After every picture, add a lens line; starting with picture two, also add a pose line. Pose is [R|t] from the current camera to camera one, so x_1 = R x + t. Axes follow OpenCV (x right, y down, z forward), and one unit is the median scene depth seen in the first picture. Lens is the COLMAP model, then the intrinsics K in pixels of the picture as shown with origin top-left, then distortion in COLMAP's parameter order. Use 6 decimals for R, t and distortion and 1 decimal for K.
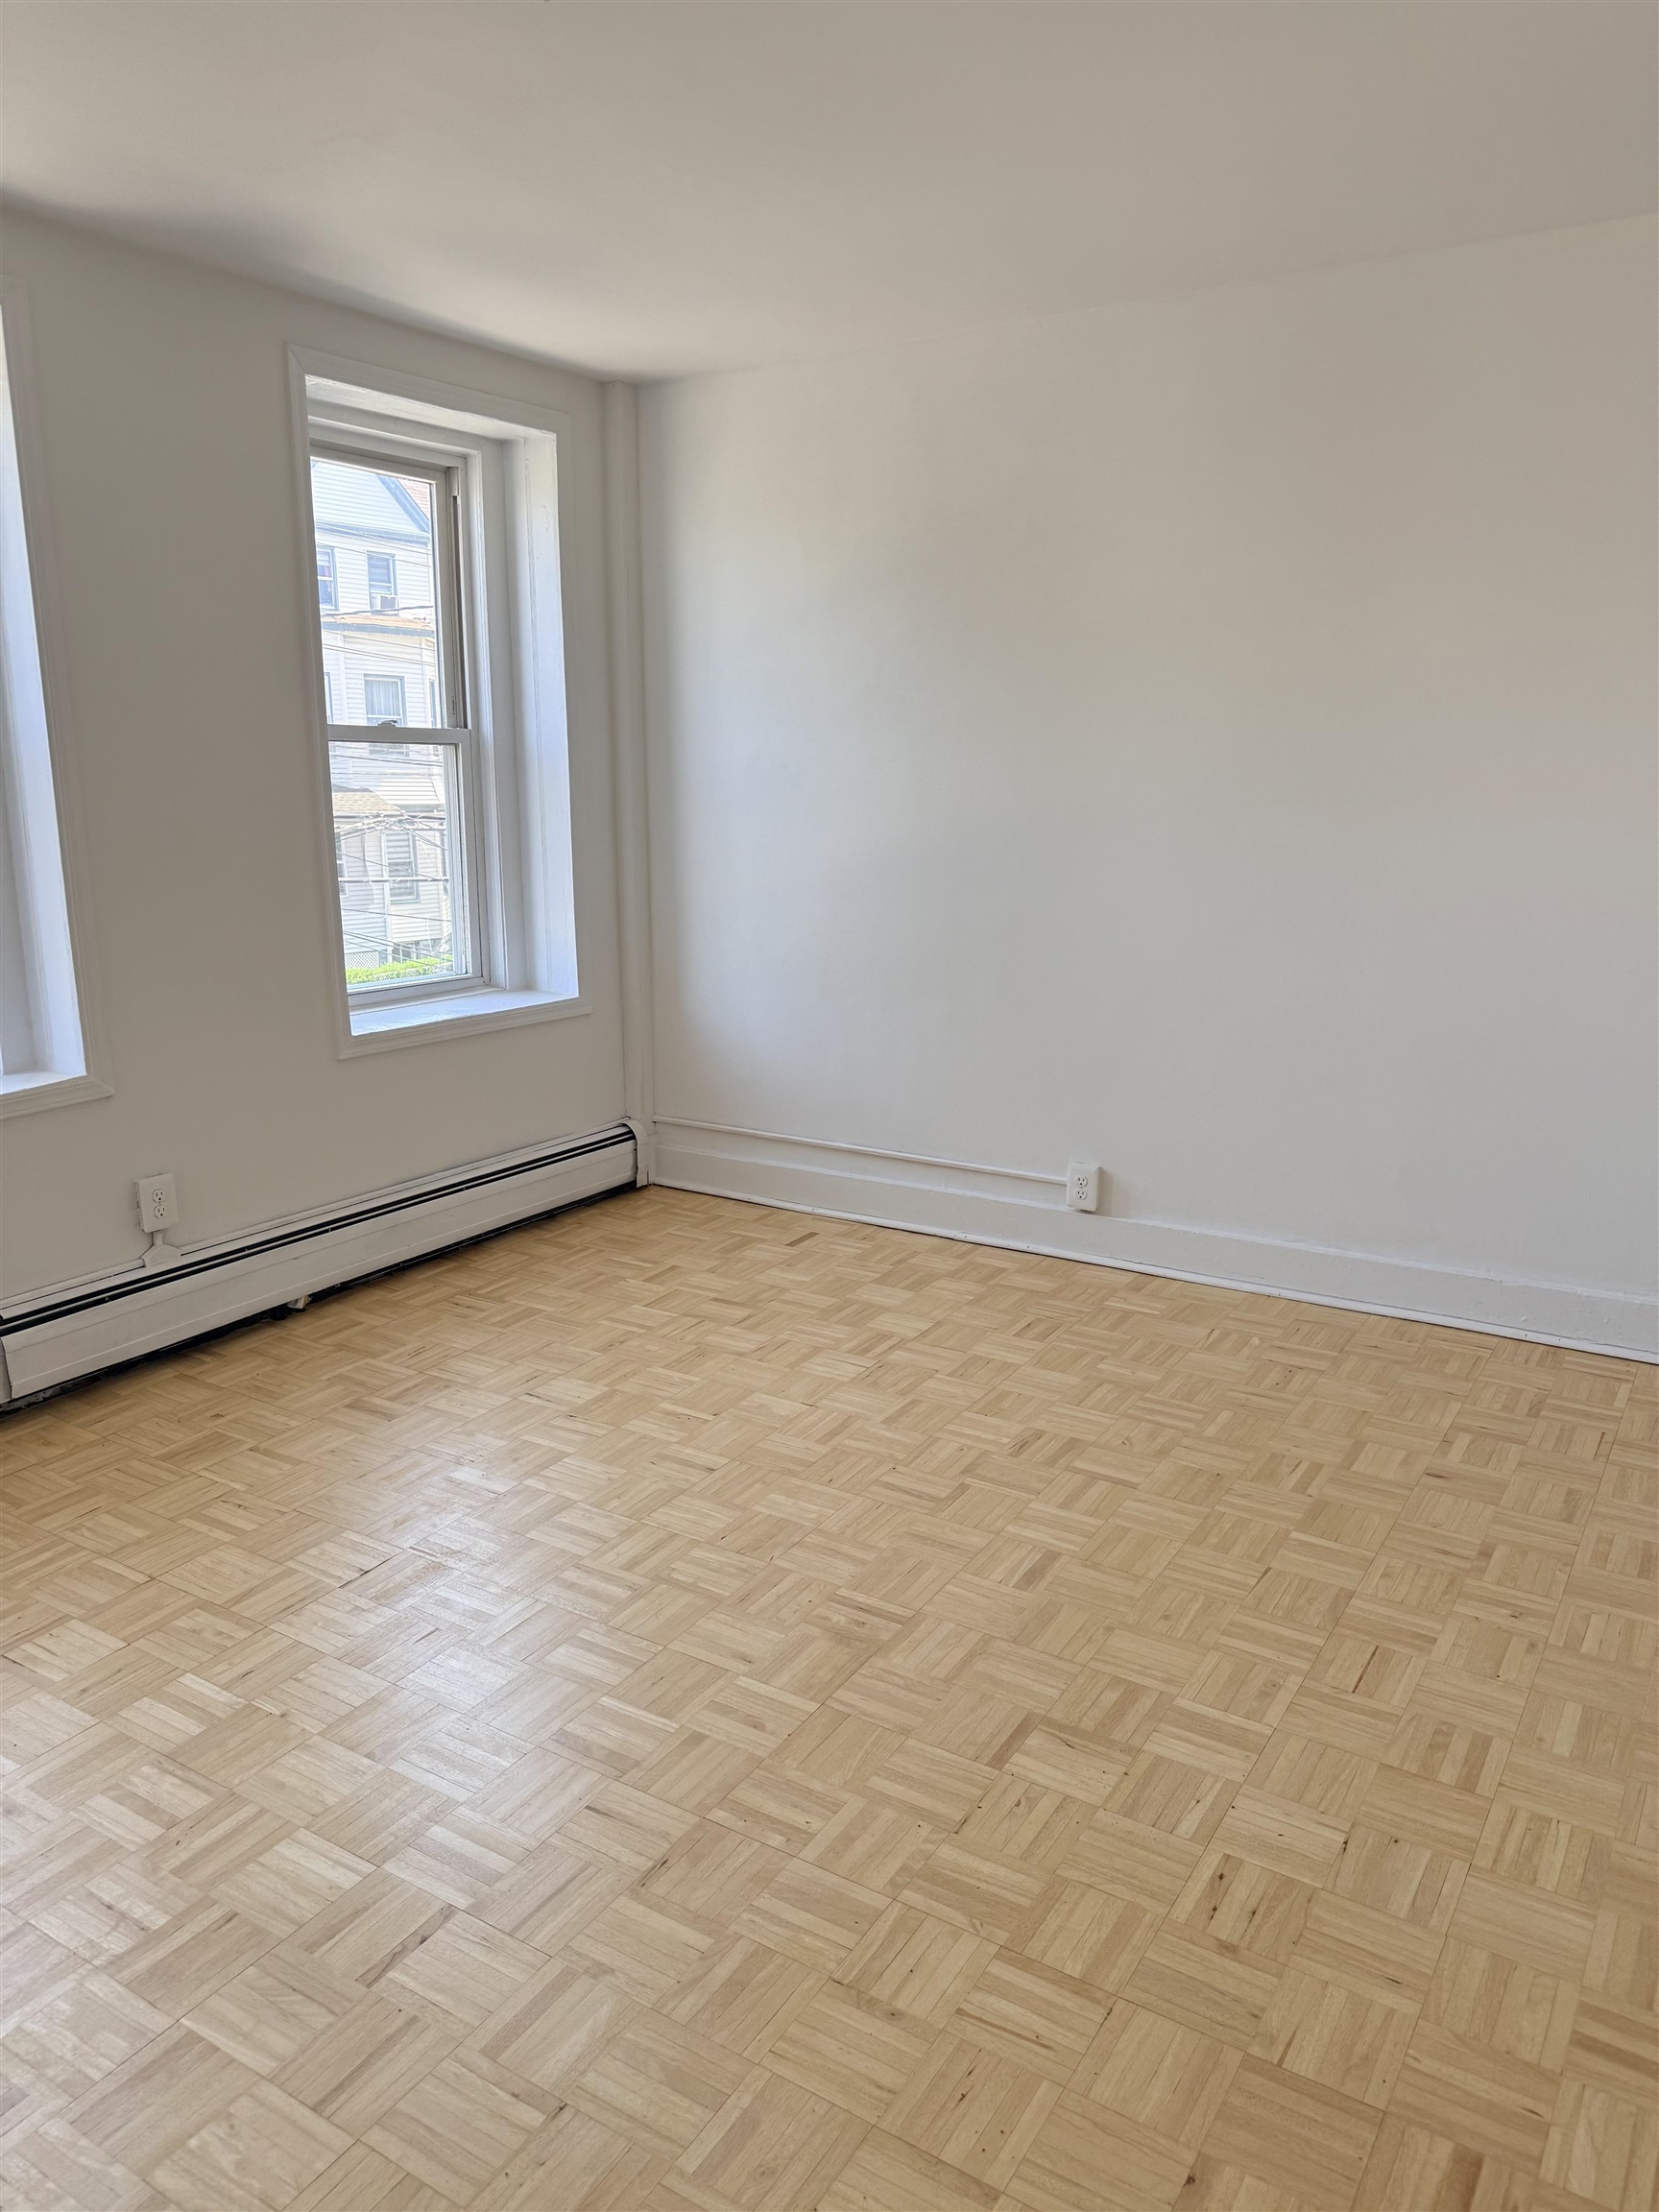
lens RADIAL K [[1579.7, 0, 827.1], [0, 1579.7, 1095.7], [0, 0, 1]] dist [0.050978, -0.043830]
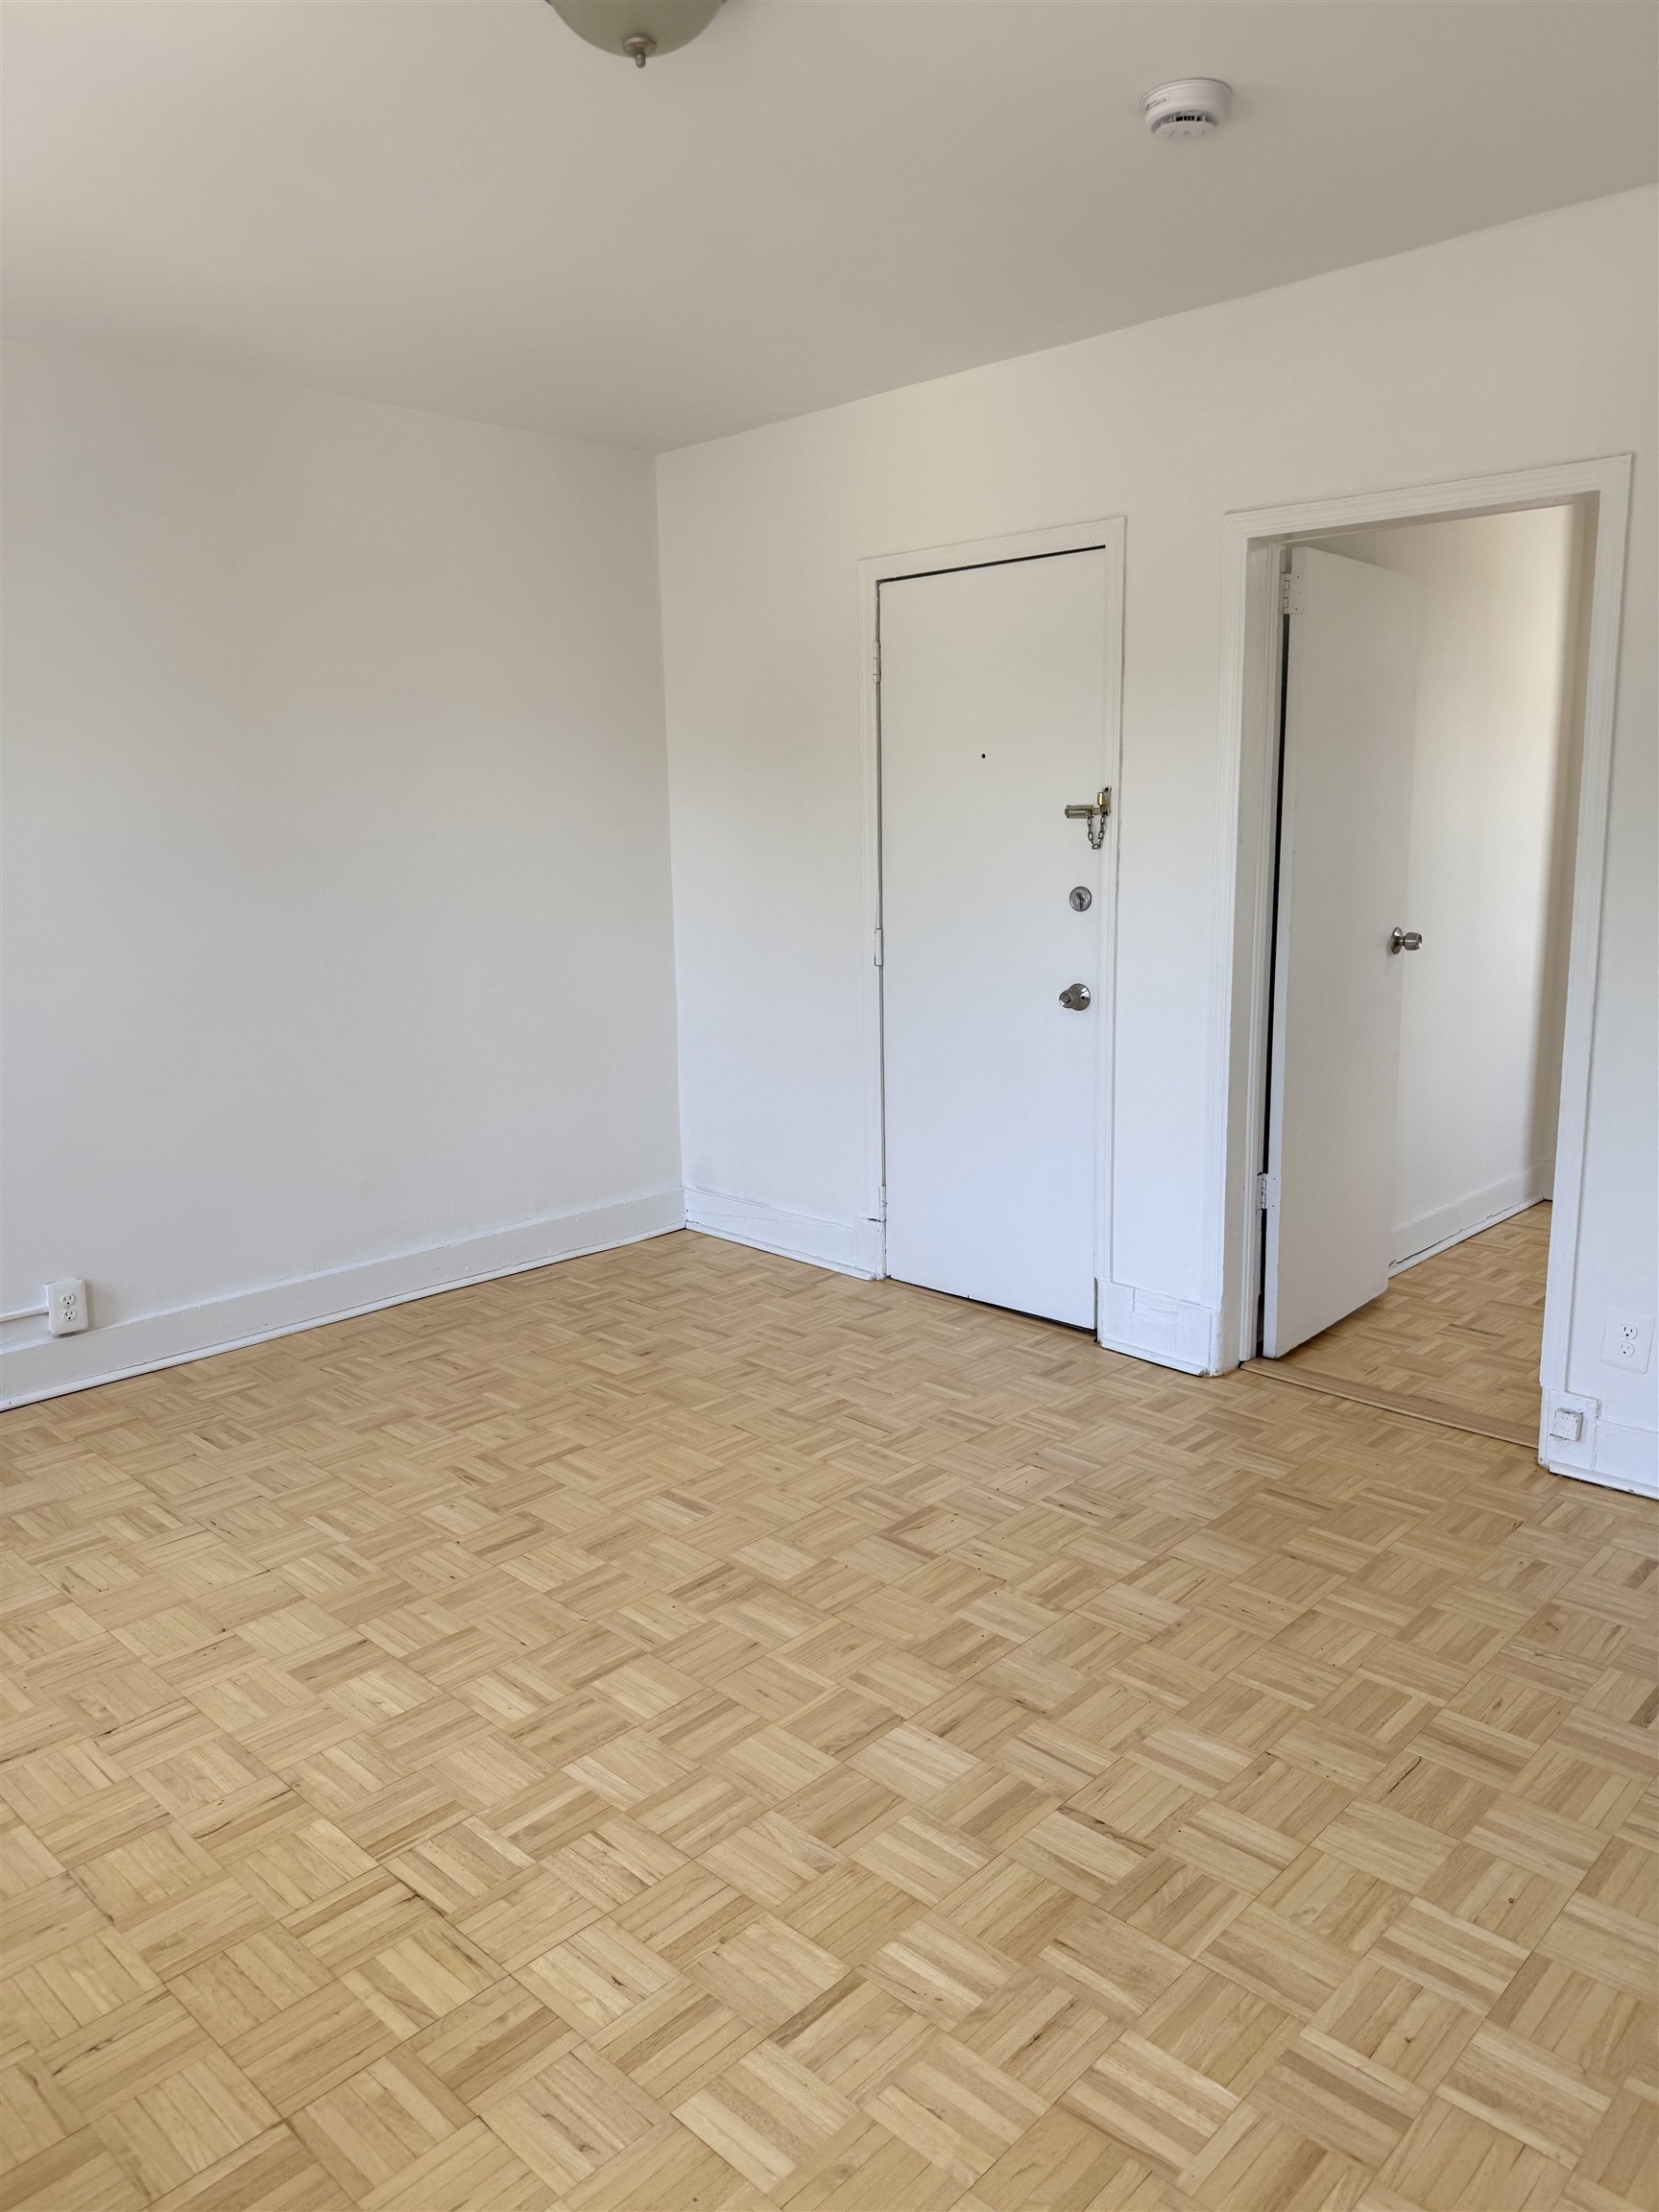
lens RADIAL K [[1579.7, 0, 836.5], [0, 1579.7, 1105.4], [0, 0, 1]] dist [0.050978, -0.043830]
pose [[0.199875, -0.181675, 0.962831, -0.793870], [0.232111, 0.963469, 0.133611, -0.093990], [-0.951932, 0.196779, 0.234742, 0.504362]]
